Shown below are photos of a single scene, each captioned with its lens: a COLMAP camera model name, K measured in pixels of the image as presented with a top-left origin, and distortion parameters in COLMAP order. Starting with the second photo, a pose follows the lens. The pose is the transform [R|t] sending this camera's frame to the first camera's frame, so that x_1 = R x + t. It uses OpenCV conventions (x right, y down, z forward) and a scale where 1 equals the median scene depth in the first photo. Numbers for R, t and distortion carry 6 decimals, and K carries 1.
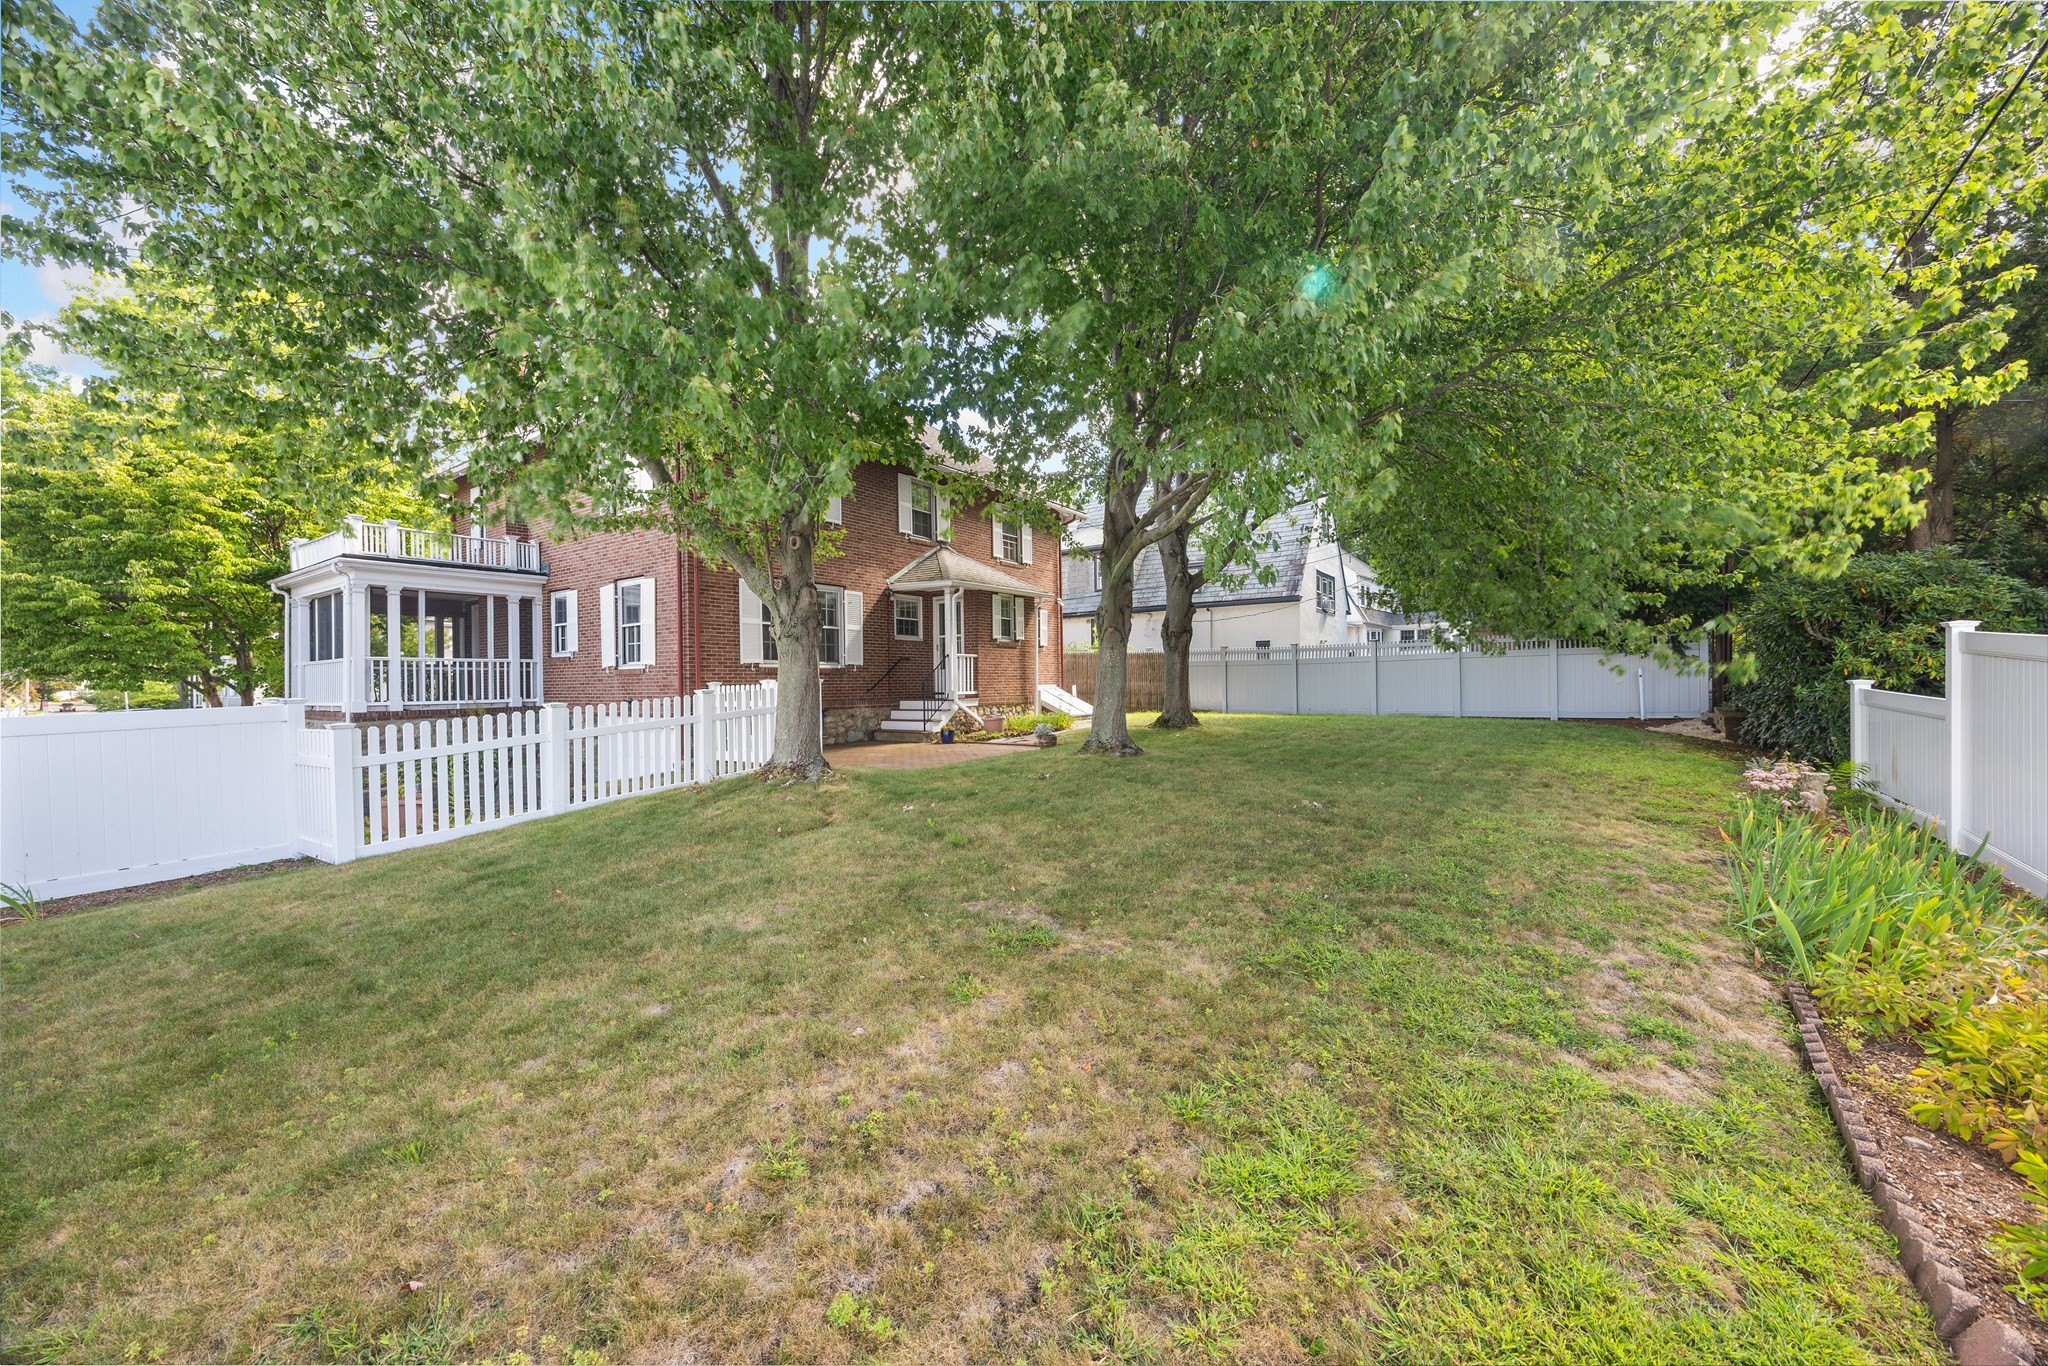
lens RADIAL K [[781.4, 0, 1030.2], [0, 781.4, 684.6], [0, 0, 1]] dist [-0.004829, 0.000041]
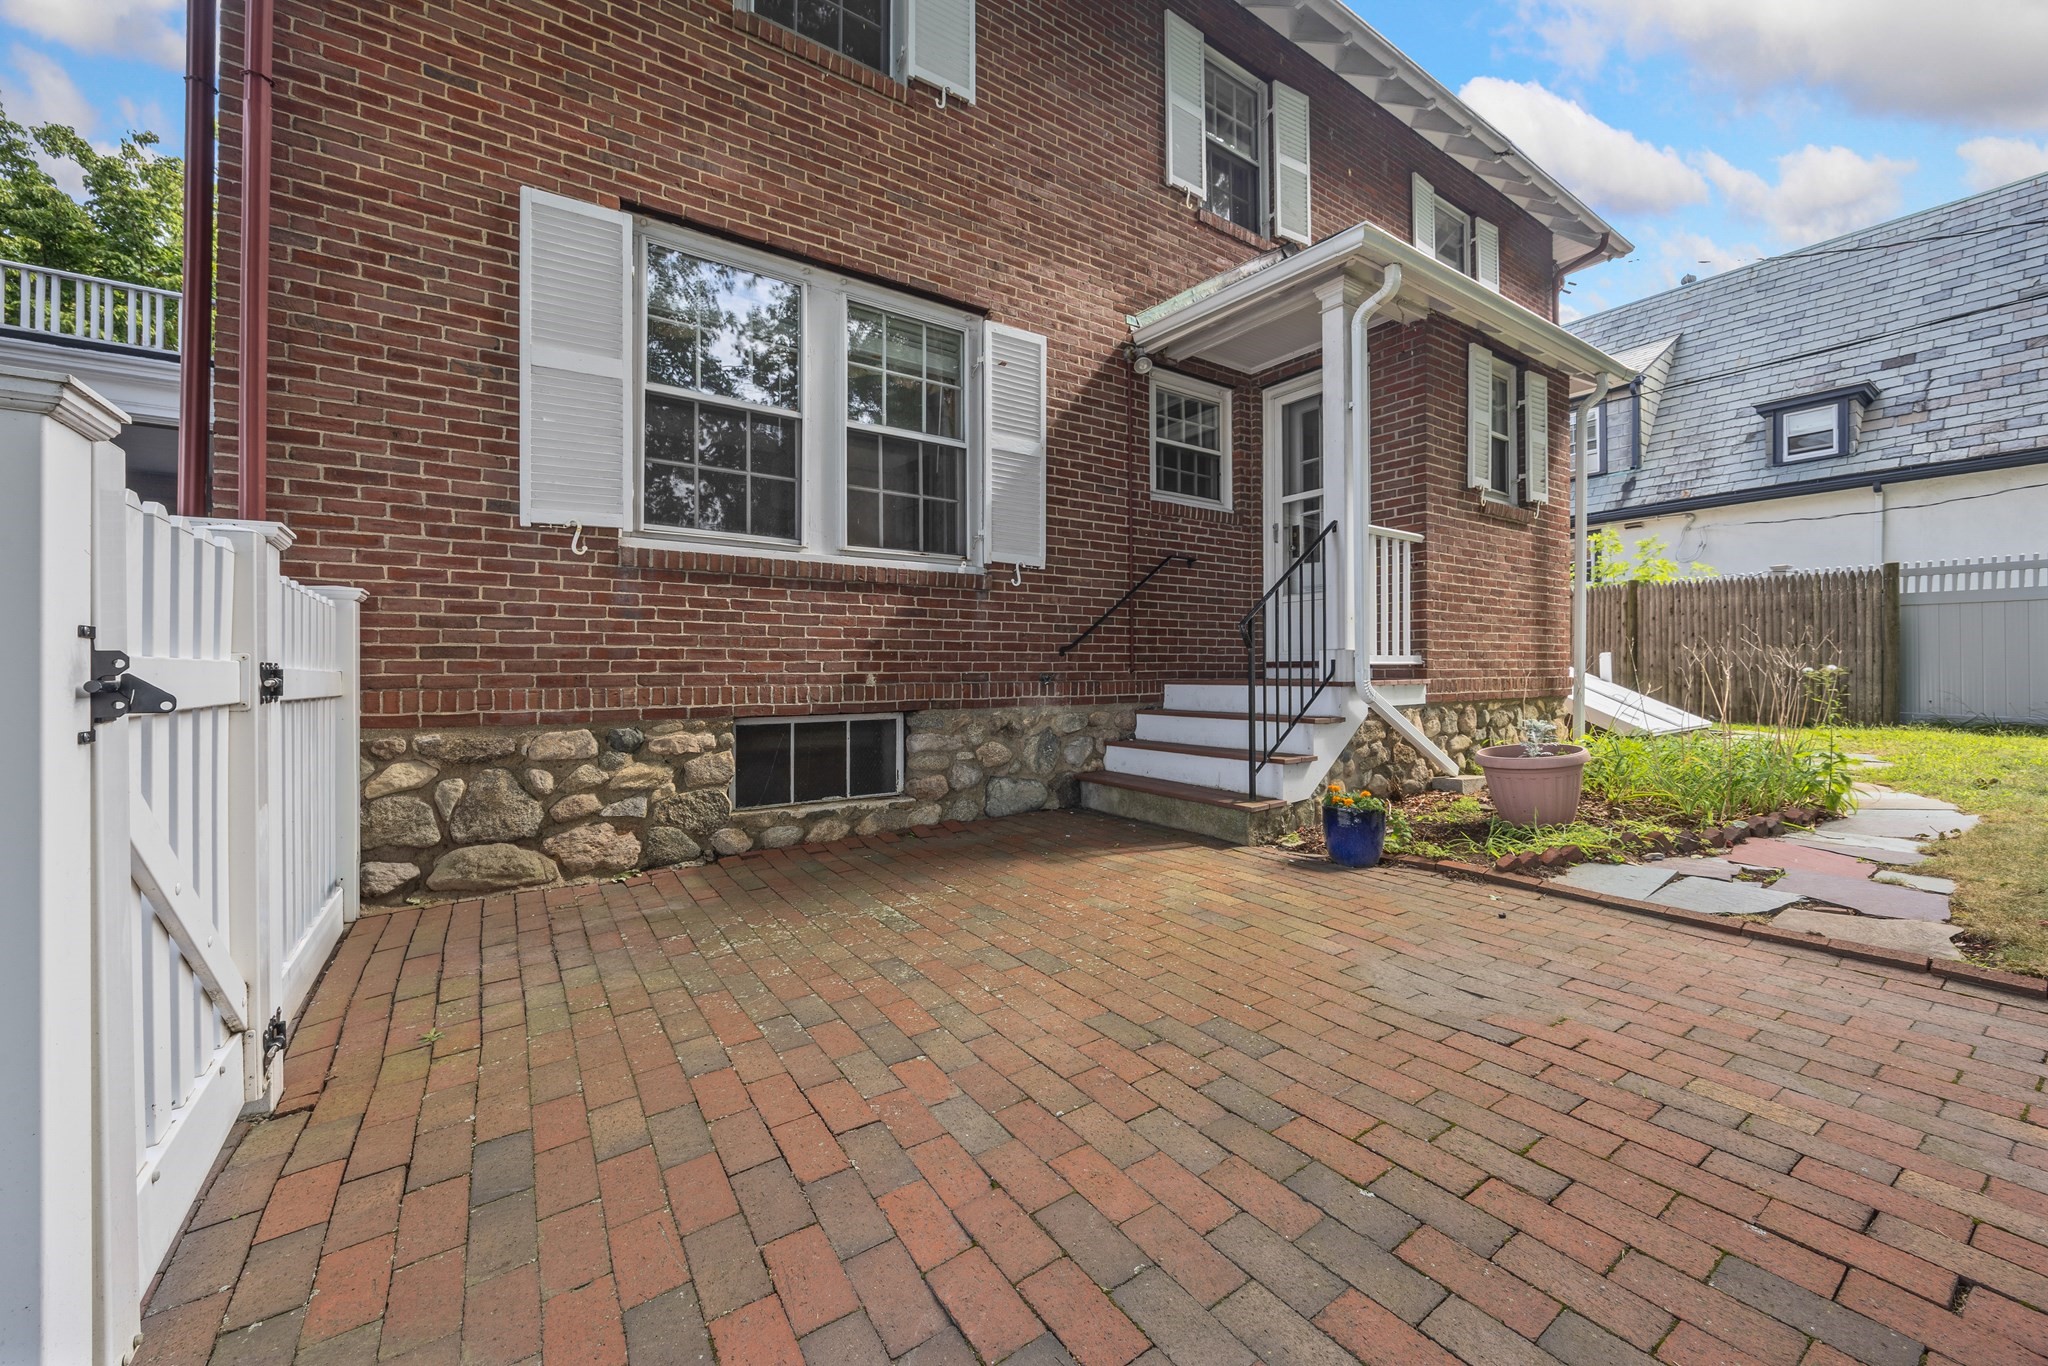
lens RADIAL K [[781.4, 0, 1030.2], [0, 781.4, 684.6], [0, 0, 1]] dist [-0.004829, 0.000041]
pose [[0.940423, 0.010765, -0.339835, -0.108897], [-0.006211, 0.999876, 0.014485, 0.016288], [0.339949, -0.011511, 0.940374, 0.676221]]
